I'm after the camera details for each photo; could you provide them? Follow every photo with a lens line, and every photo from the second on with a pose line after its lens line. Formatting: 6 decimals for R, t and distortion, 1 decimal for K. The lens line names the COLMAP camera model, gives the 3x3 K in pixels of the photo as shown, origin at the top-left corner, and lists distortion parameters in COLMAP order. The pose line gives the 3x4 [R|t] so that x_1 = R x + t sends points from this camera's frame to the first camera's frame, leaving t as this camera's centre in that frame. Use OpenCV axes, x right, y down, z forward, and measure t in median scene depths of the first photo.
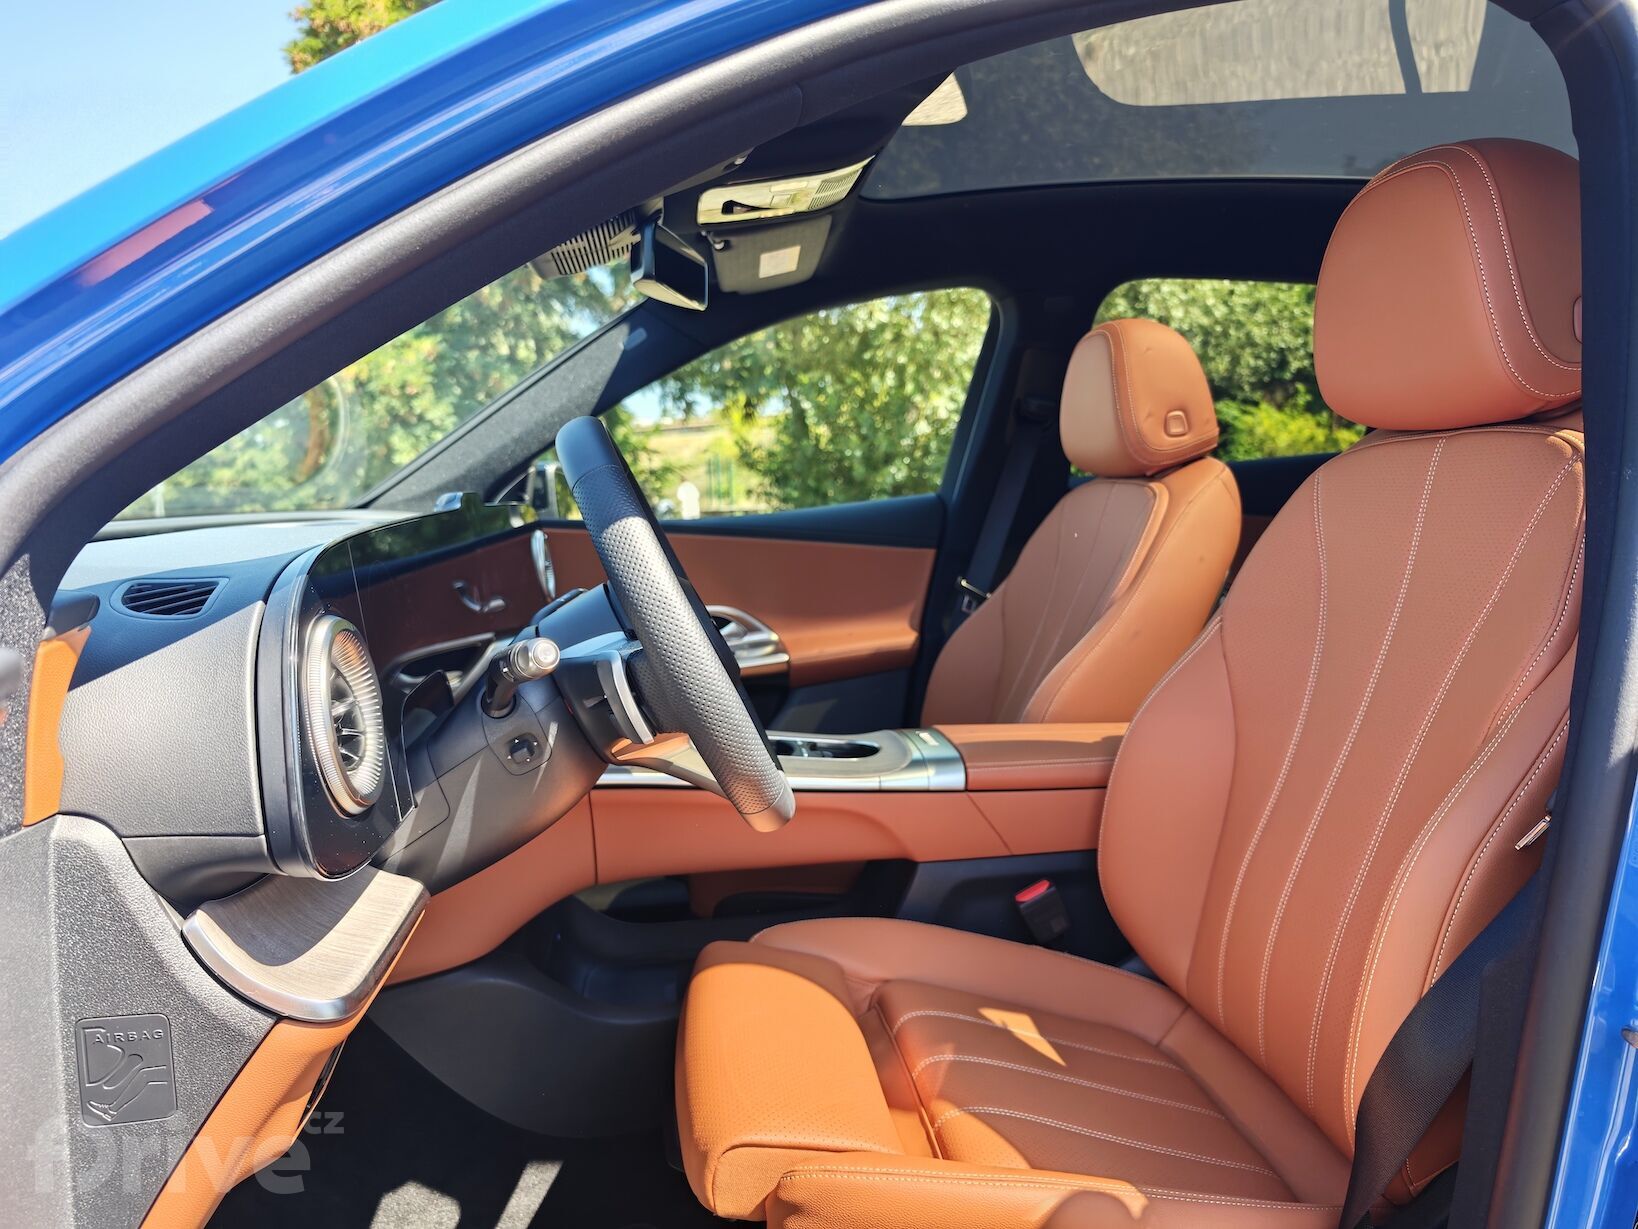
lens RADIAL K [[1124.0, 0, 832.5], [0, 1124.0, 659.6], [0, 0, 1]] dist [-0.013330, 0.003499]
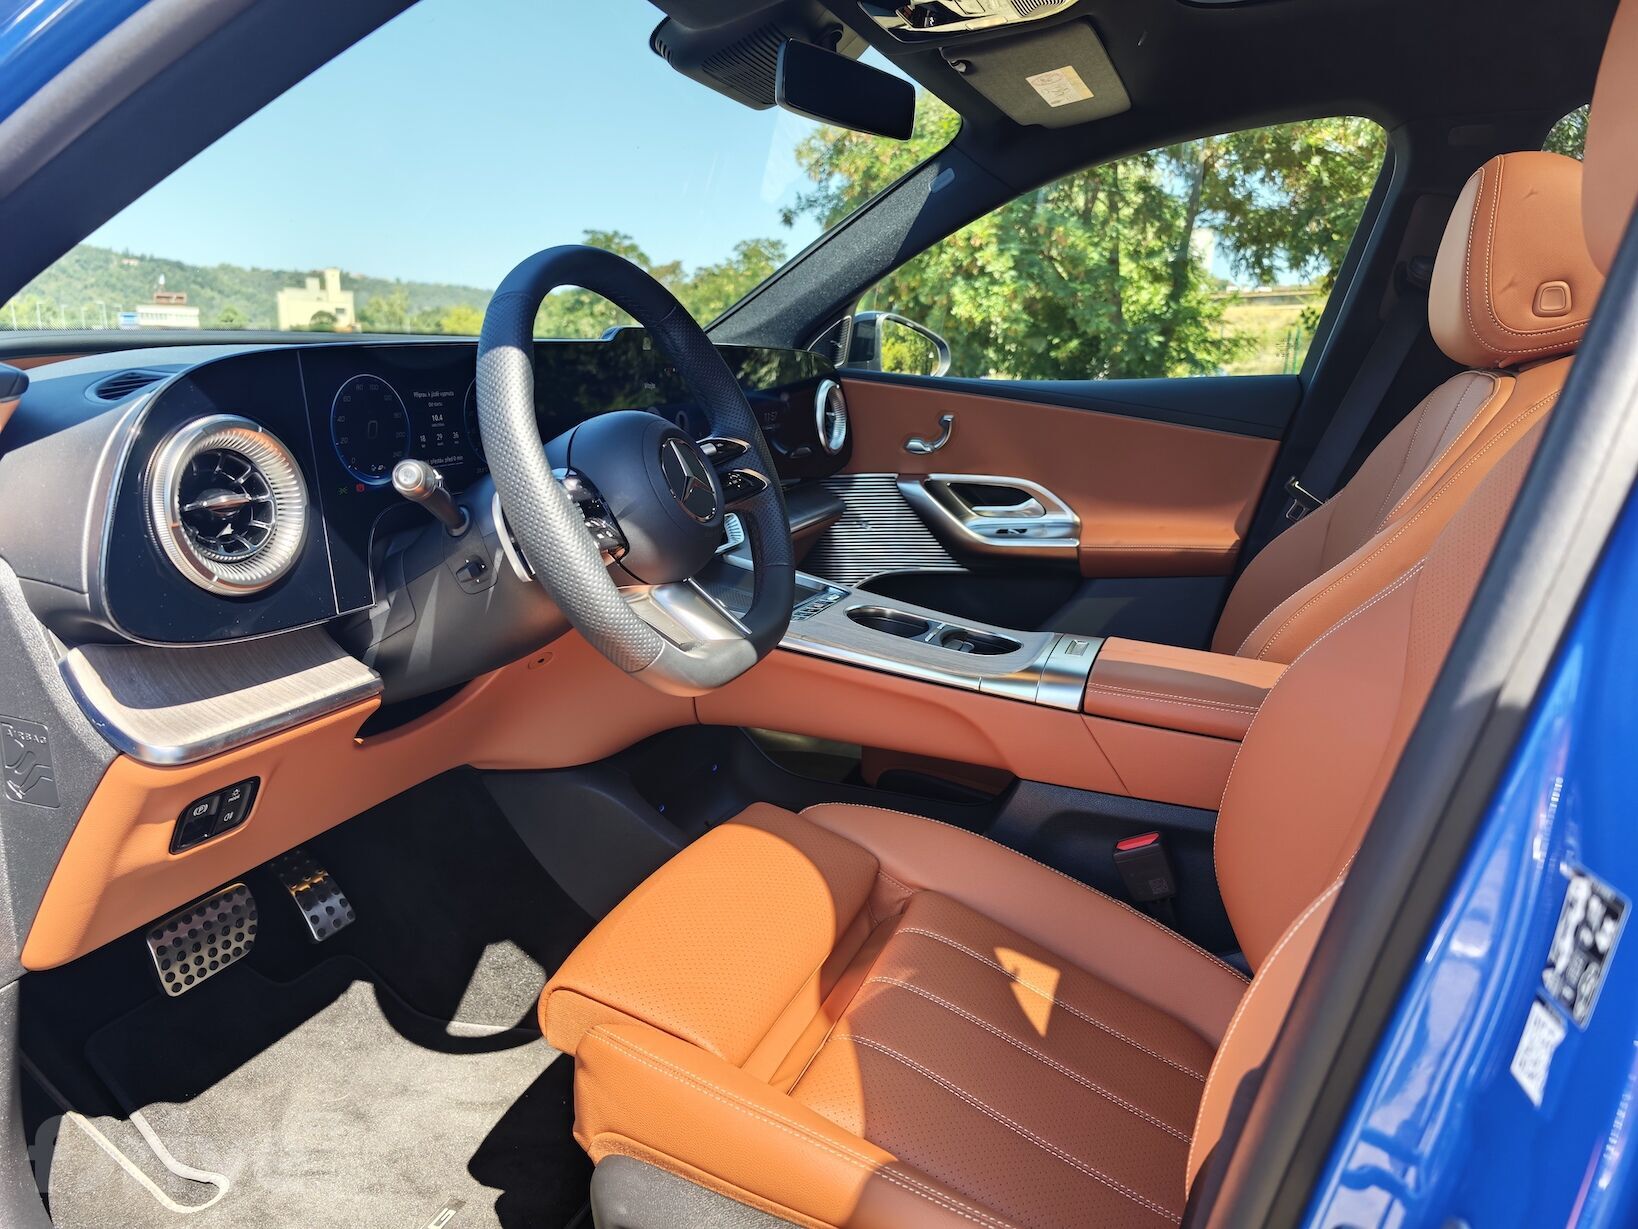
lens RADIAL K [[1124.0, 0, 820.7], [0, 1124.0, 657.5], [0, 0, 1]] dist [-0.013330, 0.003499]
pose [[0.877136, 0.189189, -0.441407, 0.235475], [-0.137198, 0.979544, 0.147206, -0.019134], [0.460227, -0.068559, 0.885150, 0.101380]]
